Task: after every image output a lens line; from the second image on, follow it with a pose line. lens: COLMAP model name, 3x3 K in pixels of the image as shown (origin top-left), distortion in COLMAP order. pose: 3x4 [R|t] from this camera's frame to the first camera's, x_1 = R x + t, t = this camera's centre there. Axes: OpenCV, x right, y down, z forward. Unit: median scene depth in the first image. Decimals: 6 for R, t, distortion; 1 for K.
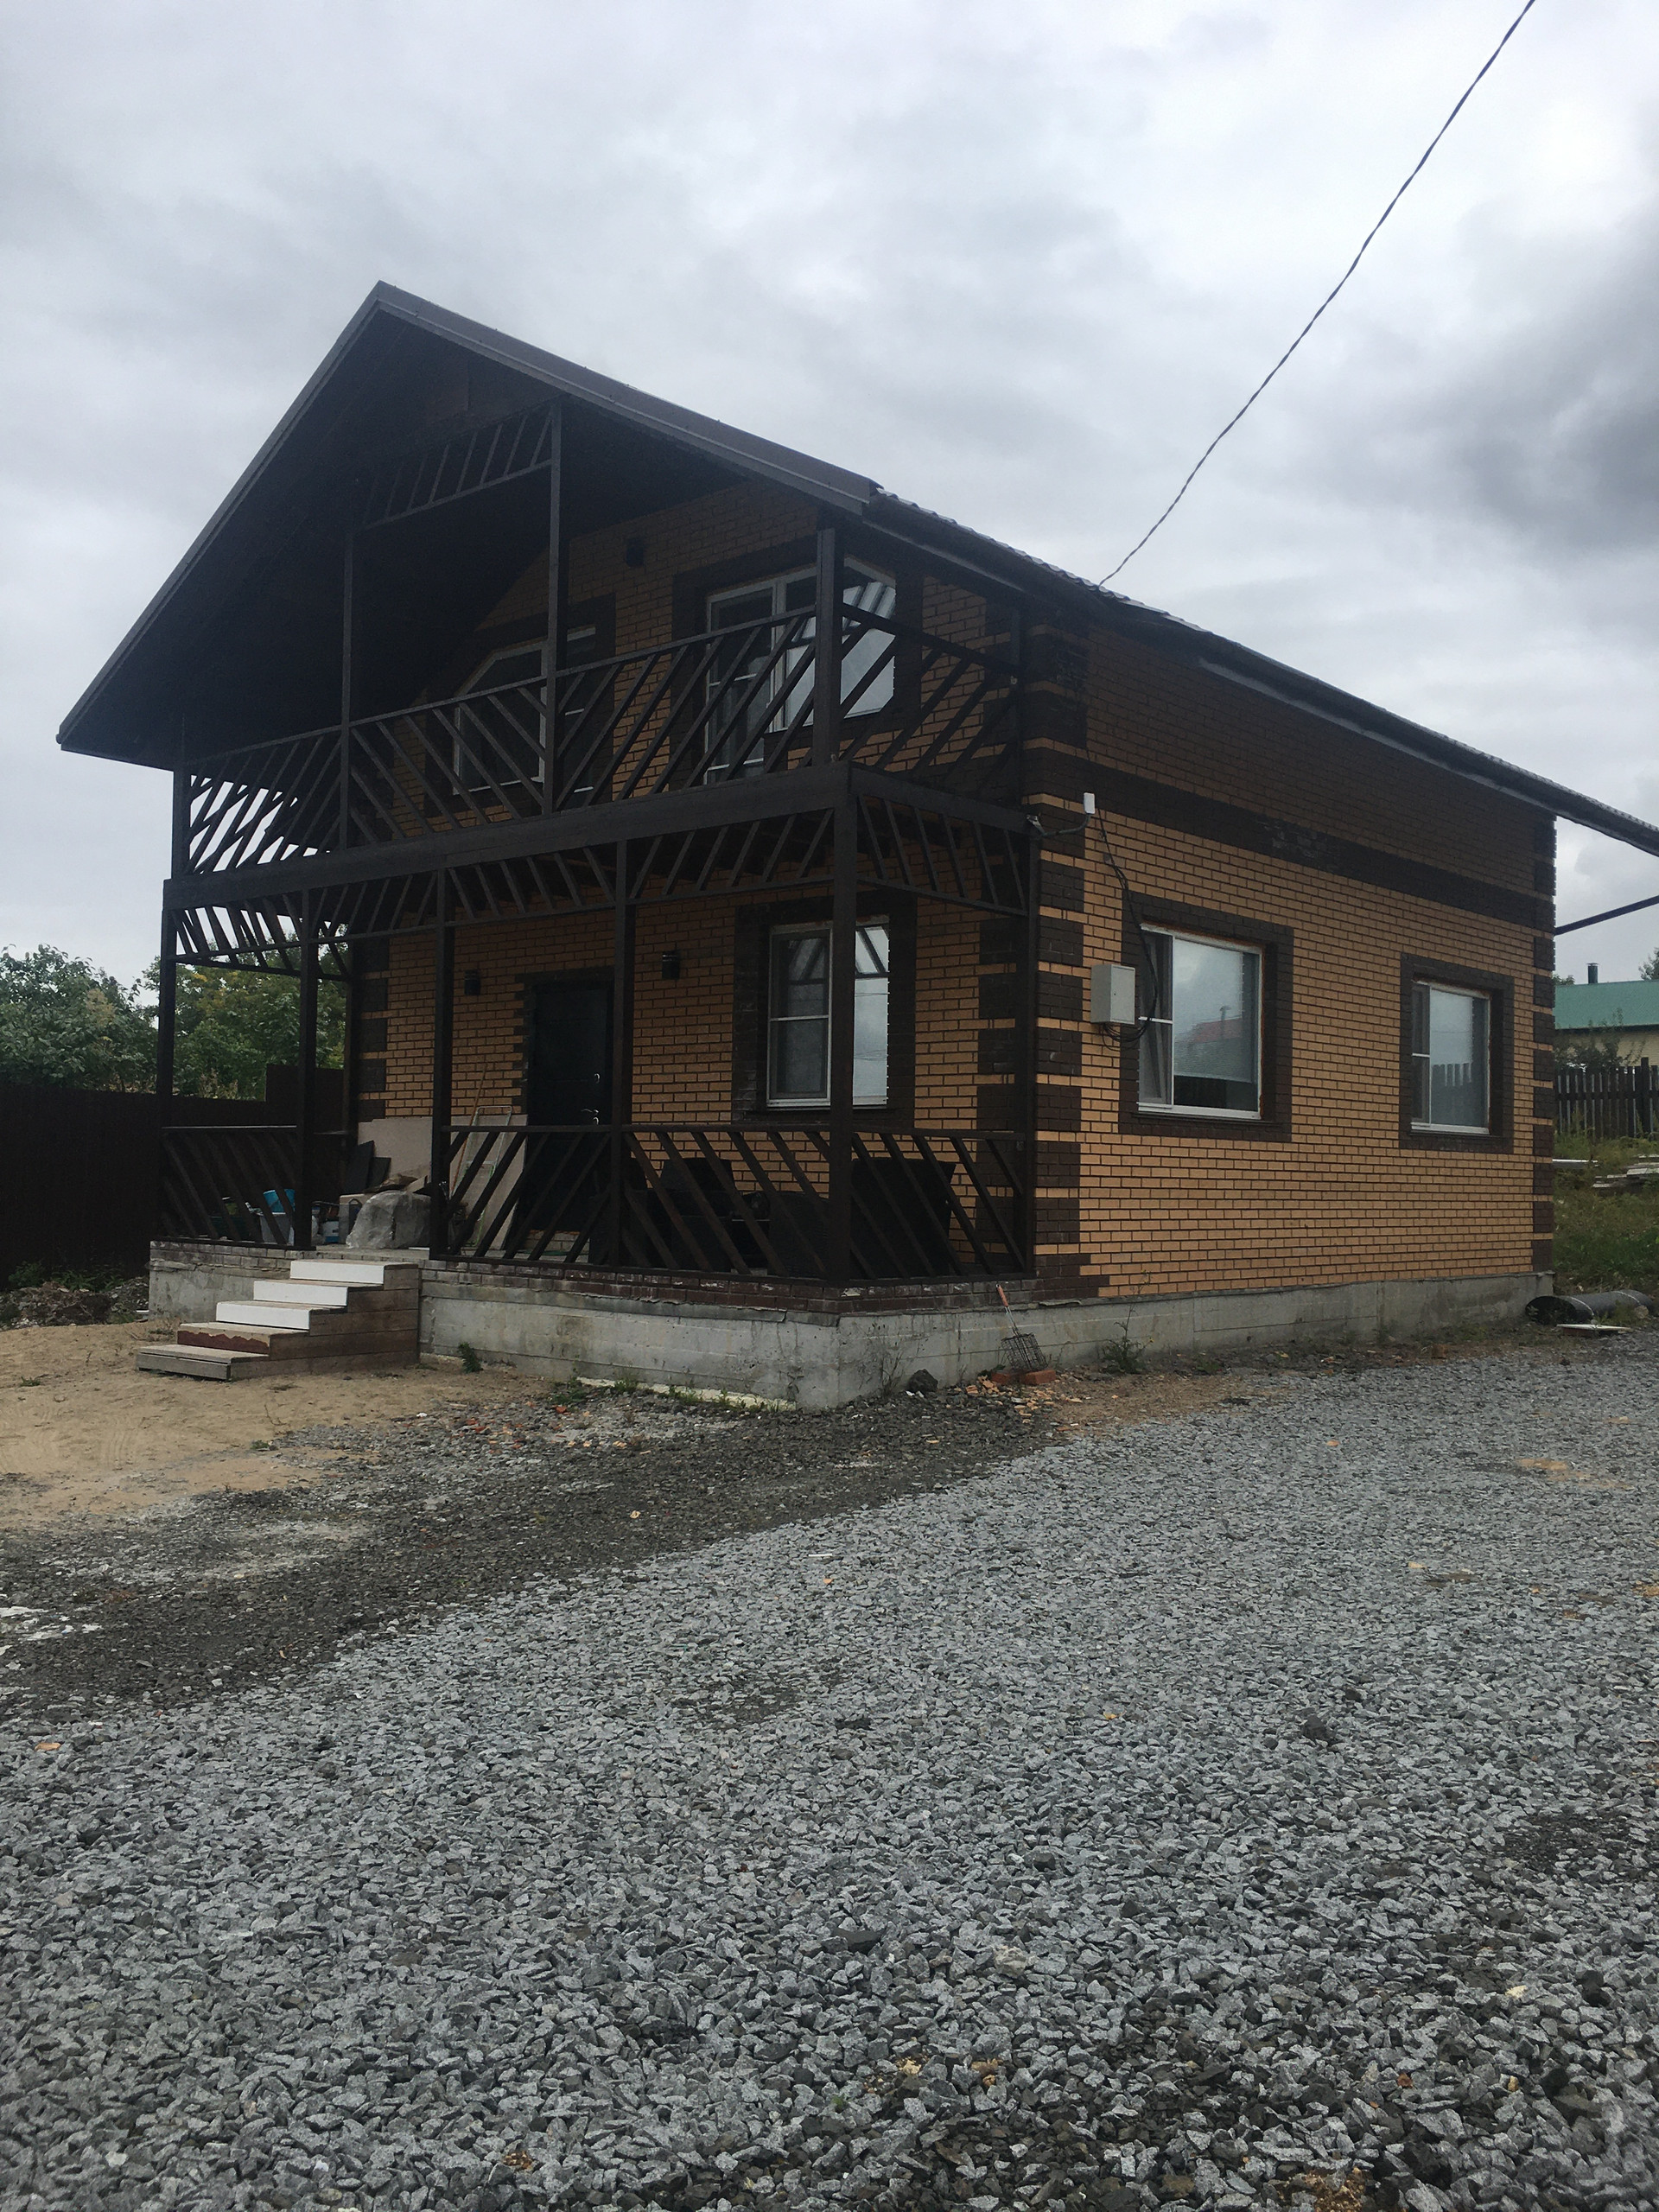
lens RADIAL K [[1902.1, 0, 829.5], [0, 1902.1, 1106.0], [0, 0, 1]] dist [0.066900, -0.093095]
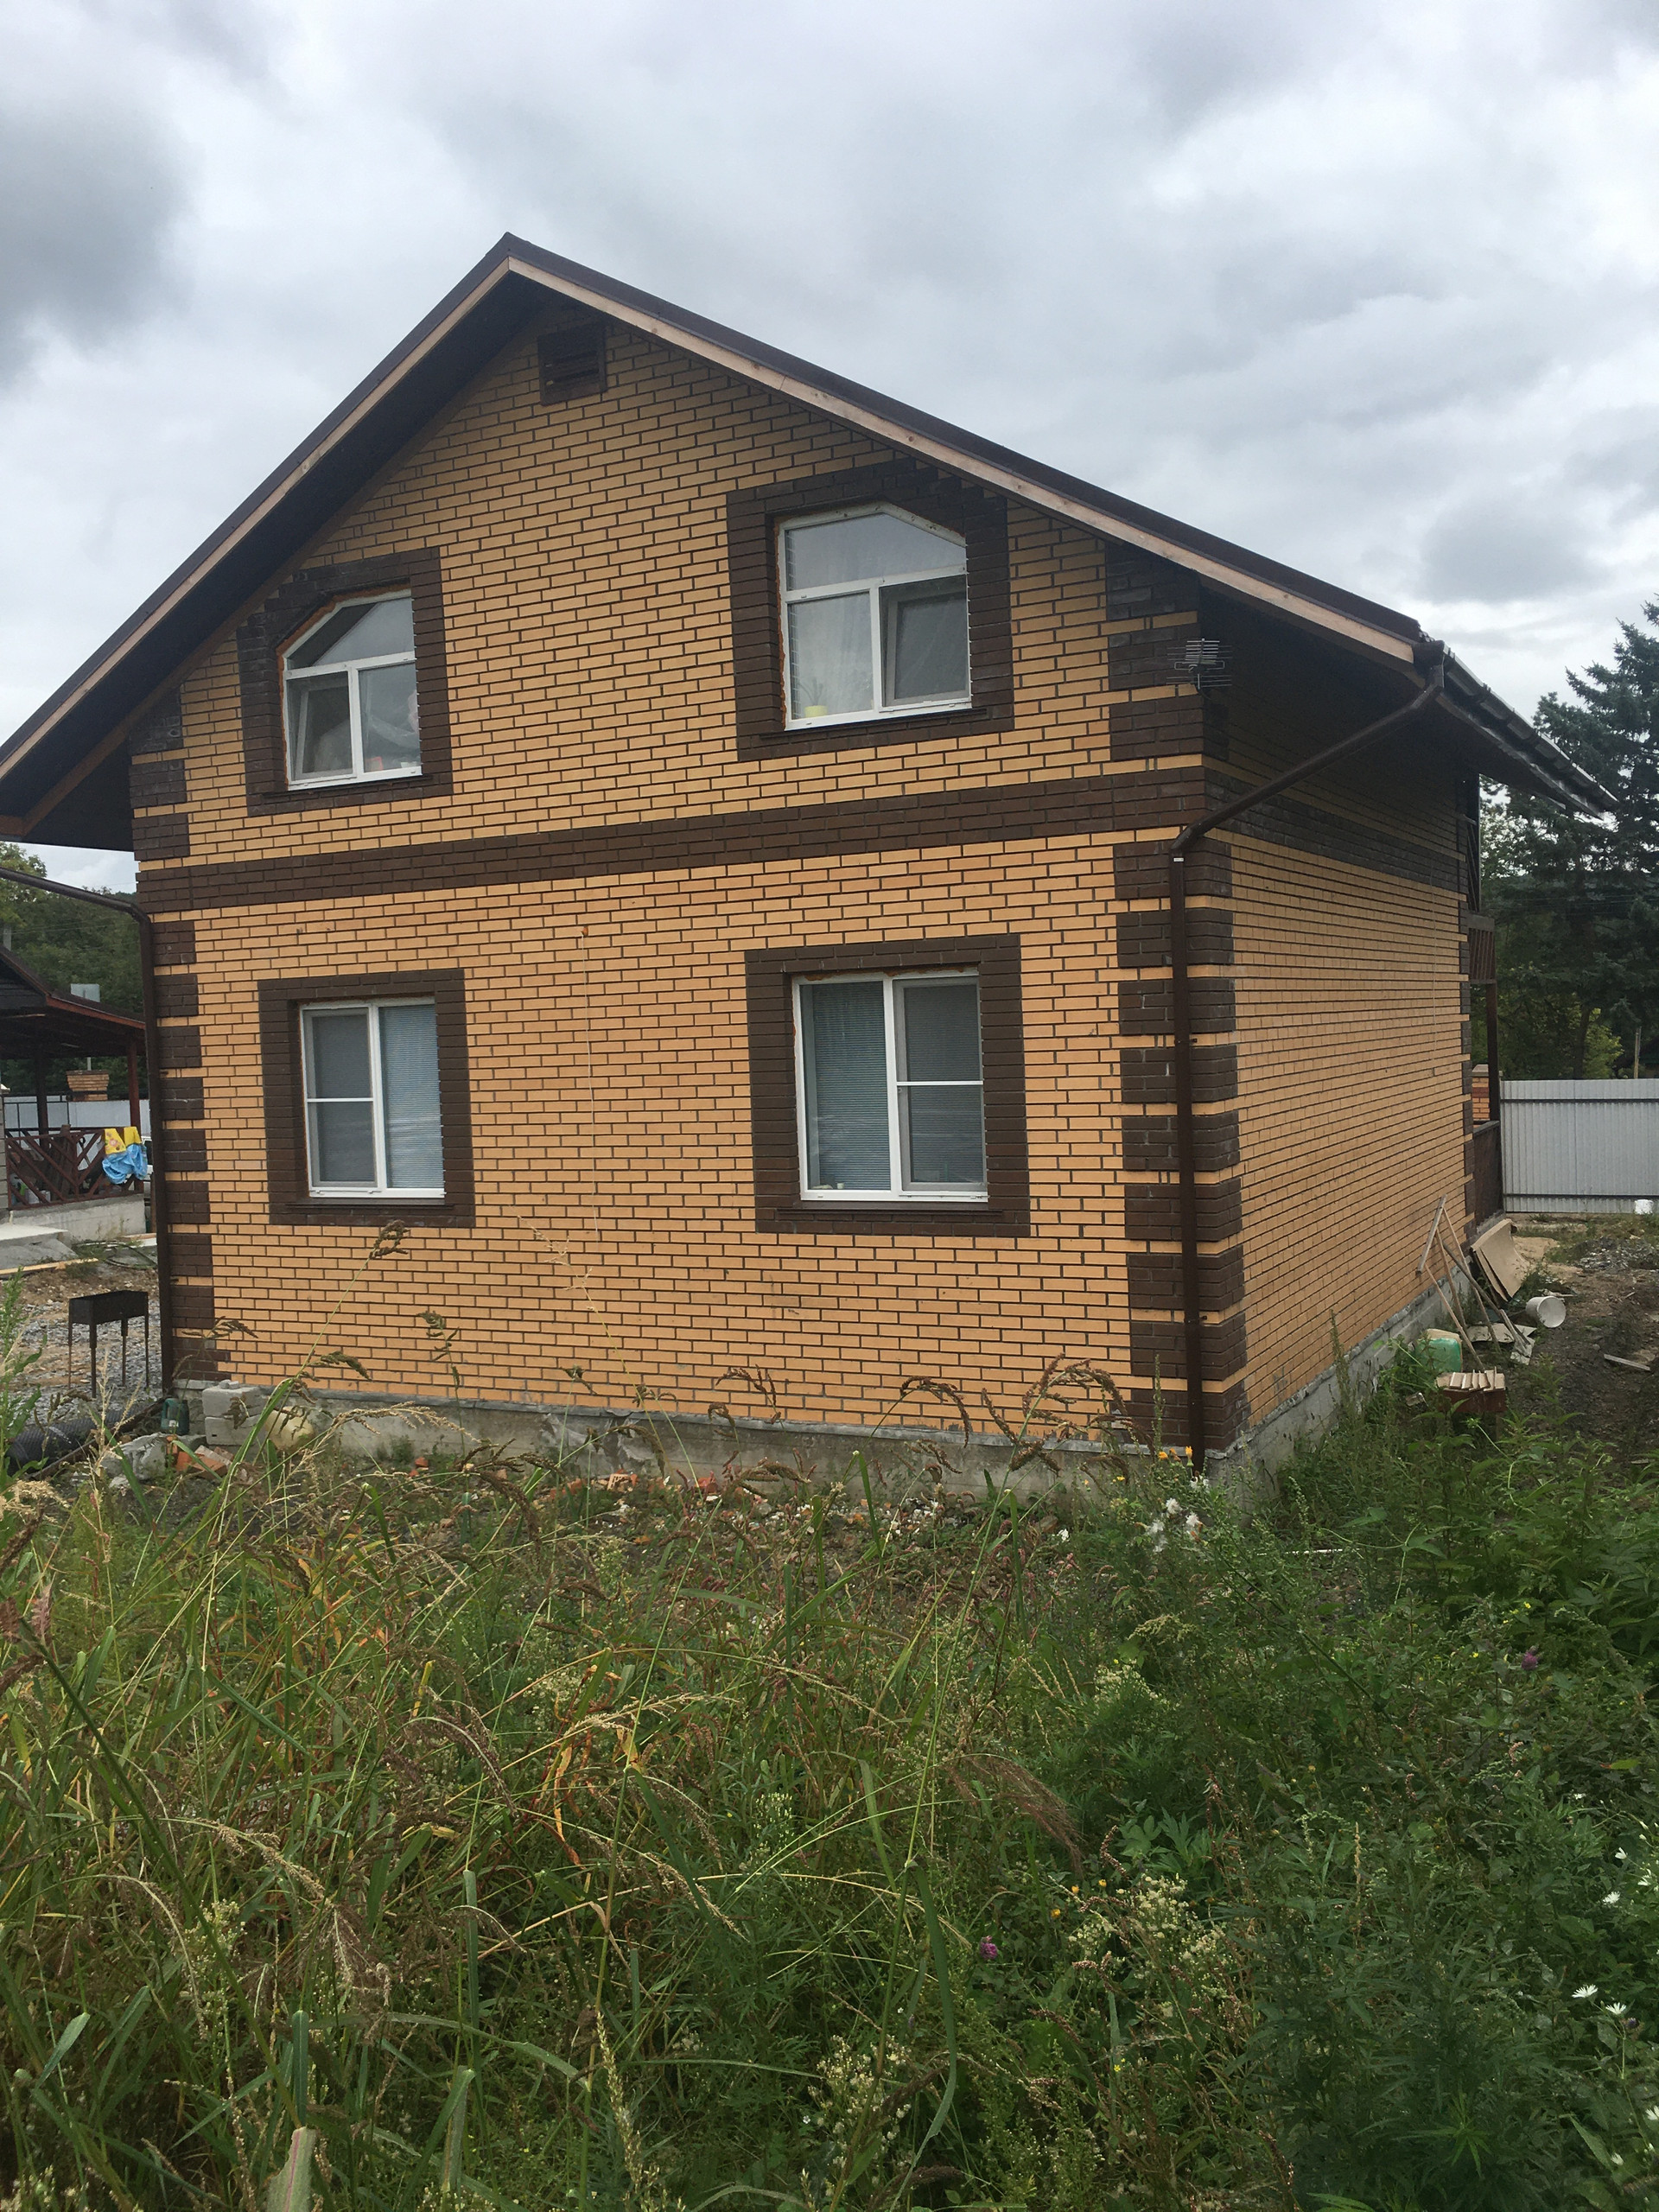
lens RADIAL K [[1902.1, 0, 829.5], [0, 1902.1, 1106.0], [0, 0, 1]] dist [0.066900, -0.093095]
pose [[0.240896, -0.051542, -0.969181, 1.248792], [0.037878, 0.998327, -0.043677, 0.010707], [0.969811, -0.026189, 0.242446, 1.101560]]
